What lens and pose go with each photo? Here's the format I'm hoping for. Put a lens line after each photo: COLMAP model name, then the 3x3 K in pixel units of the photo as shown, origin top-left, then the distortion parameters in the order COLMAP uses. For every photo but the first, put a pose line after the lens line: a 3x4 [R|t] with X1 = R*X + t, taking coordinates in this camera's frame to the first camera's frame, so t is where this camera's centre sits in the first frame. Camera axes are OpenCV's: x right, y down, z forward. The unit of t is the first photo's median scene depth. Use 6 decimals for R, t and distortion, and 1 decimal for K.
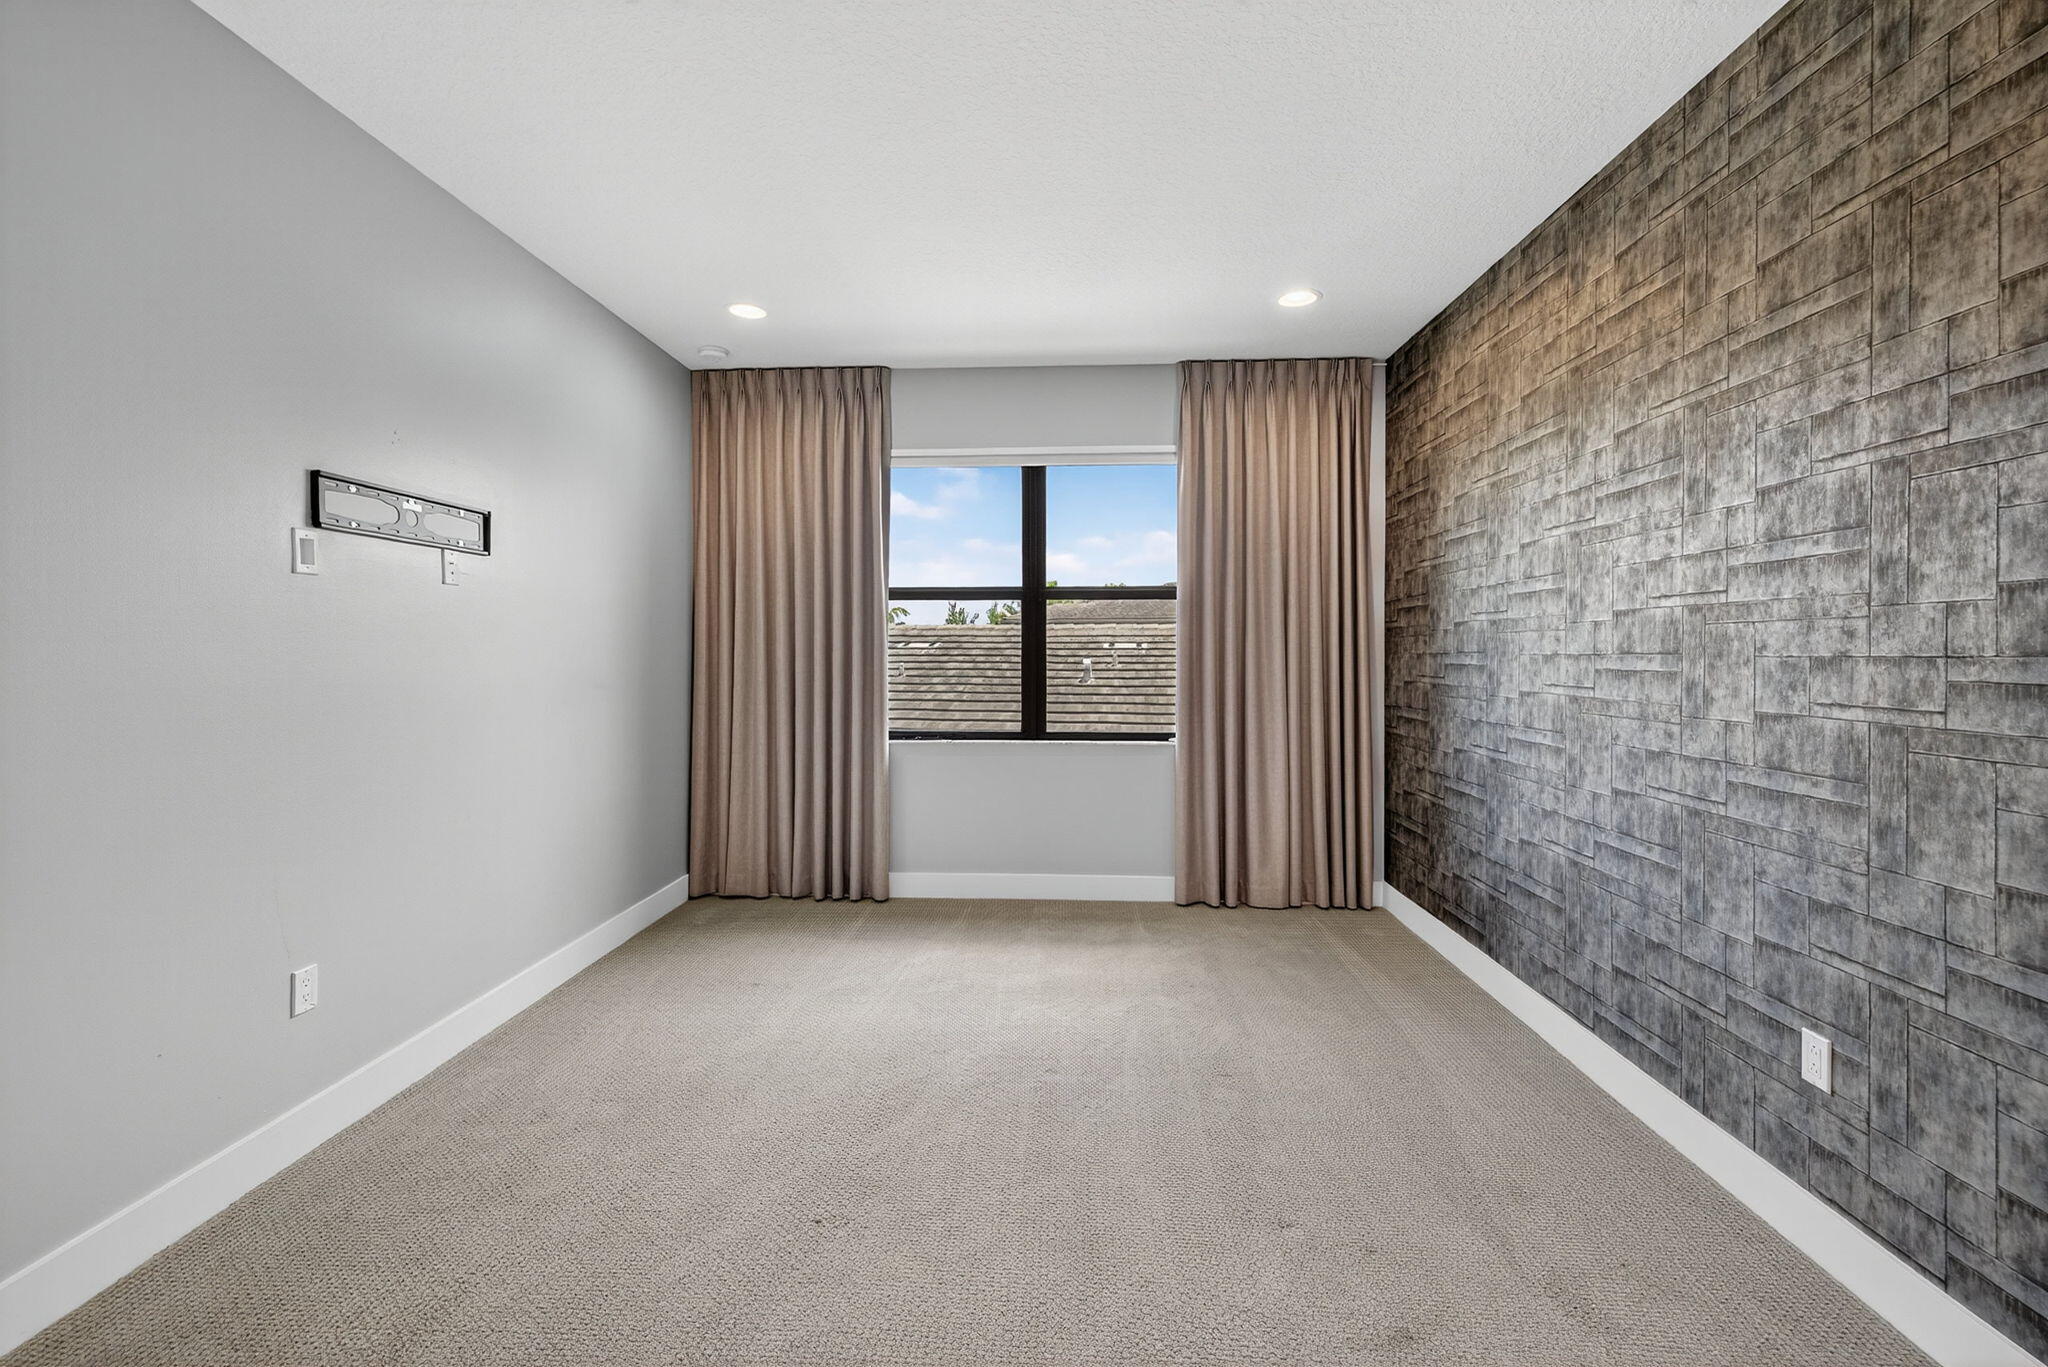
lens RADIAL K [[852.8, 0, 1010.0], [0, 852.8, 657.3], [0, 0, 1]] dist [0.006777, -0.001619]
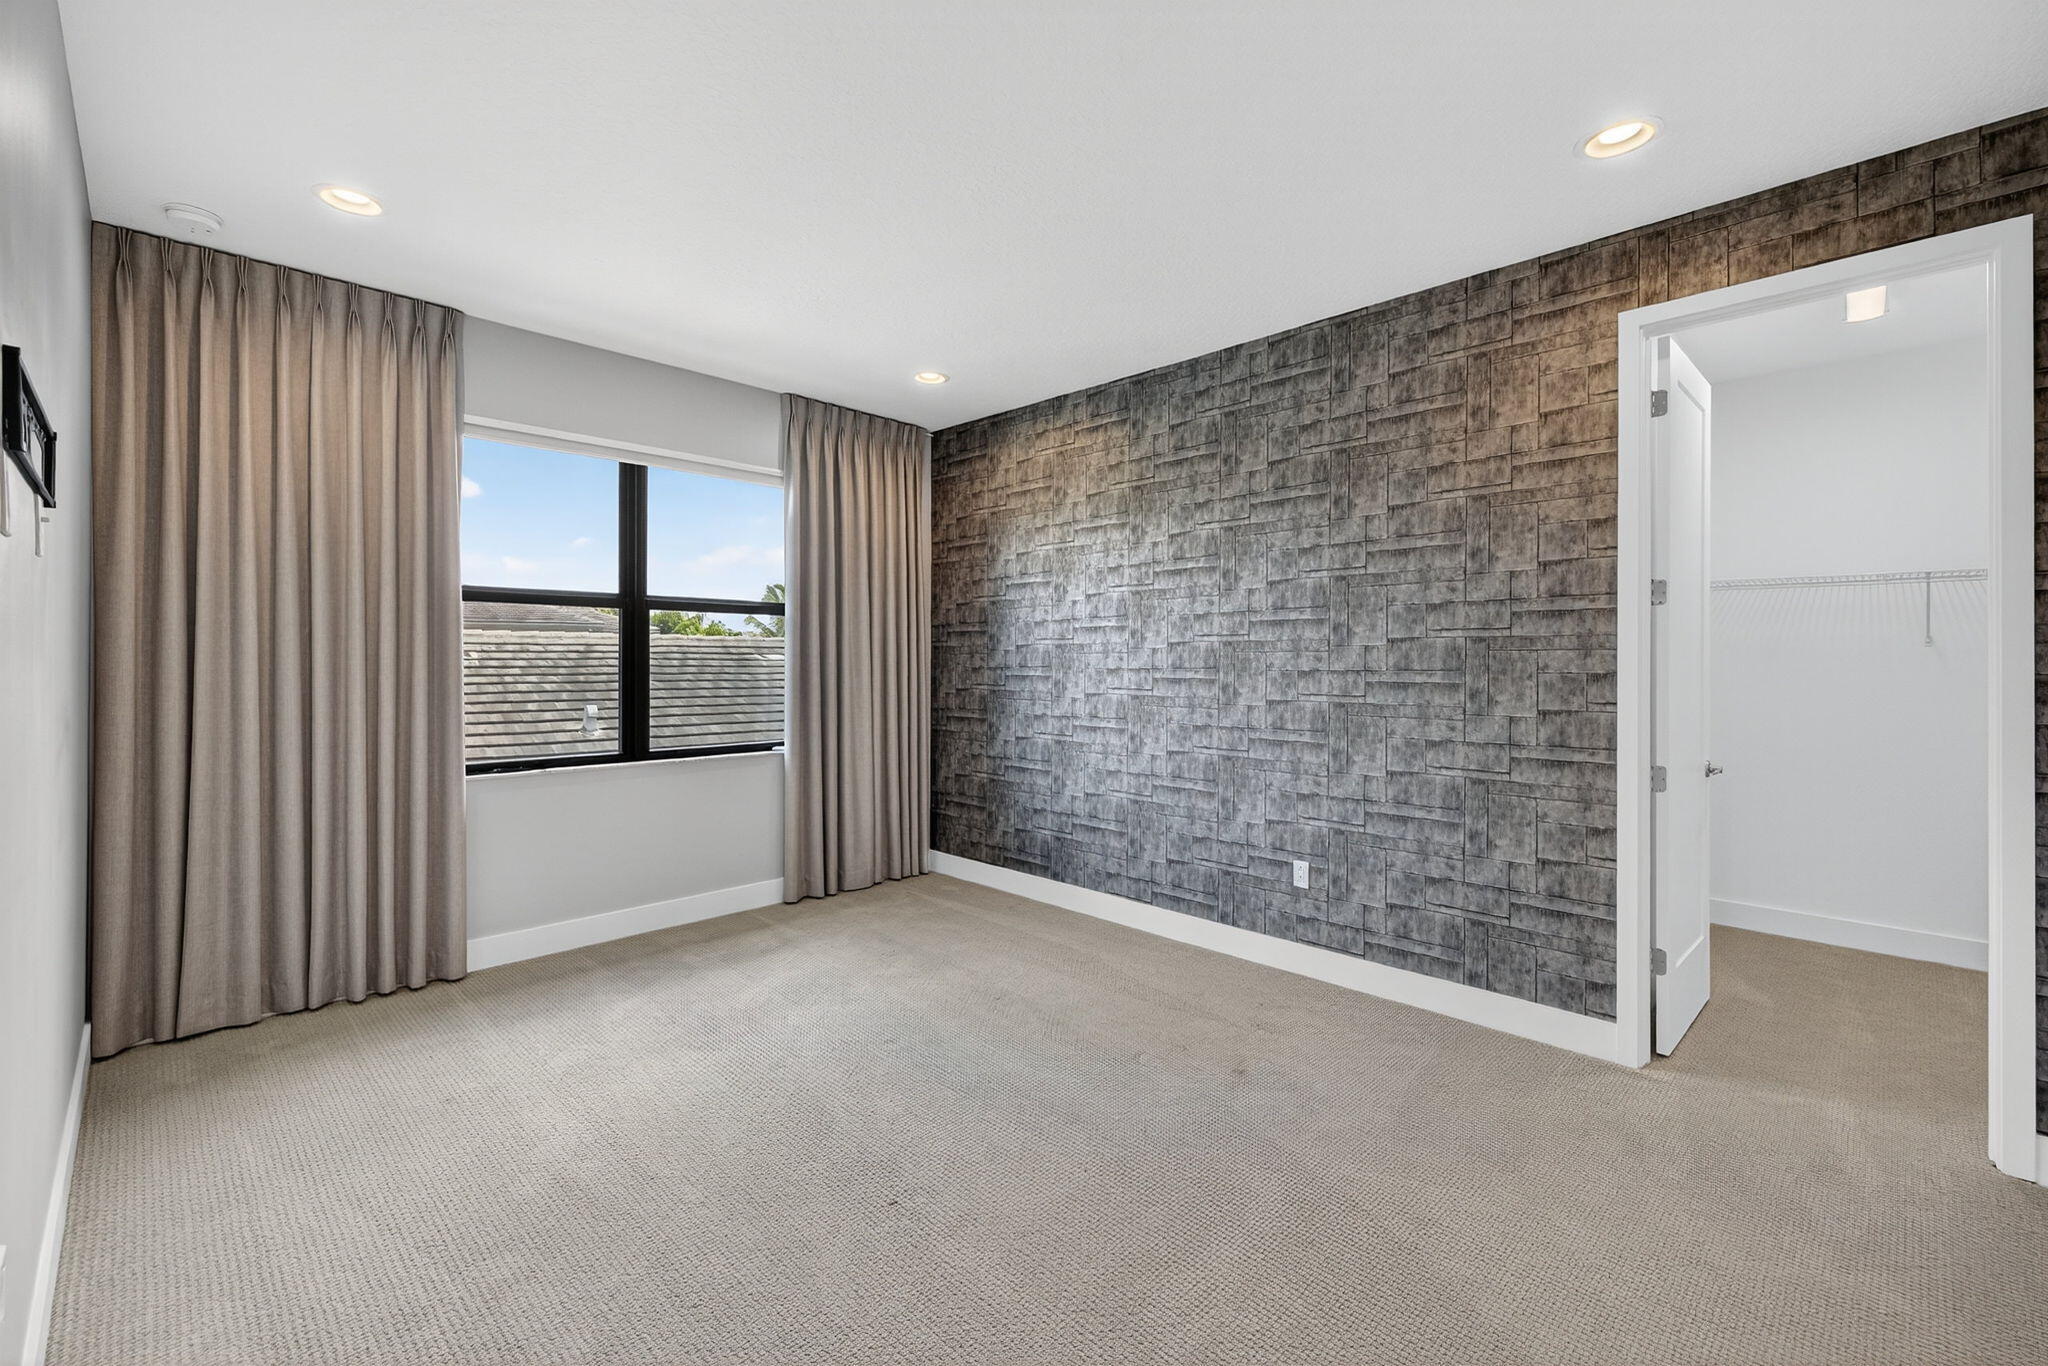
lens RADIAL K [[852.8, 0, 1019.5], [0, 852.8, 668.8], [0, 0, 1]] dist [0.006777, -0.001619]
pose [[0.661563, -0.004401, 0.749877, -0.502970], [0.003067, 0.999990, 0.003163, -0.006495], [-0.749883, 0.000207, 0.661570, 0.096498]]
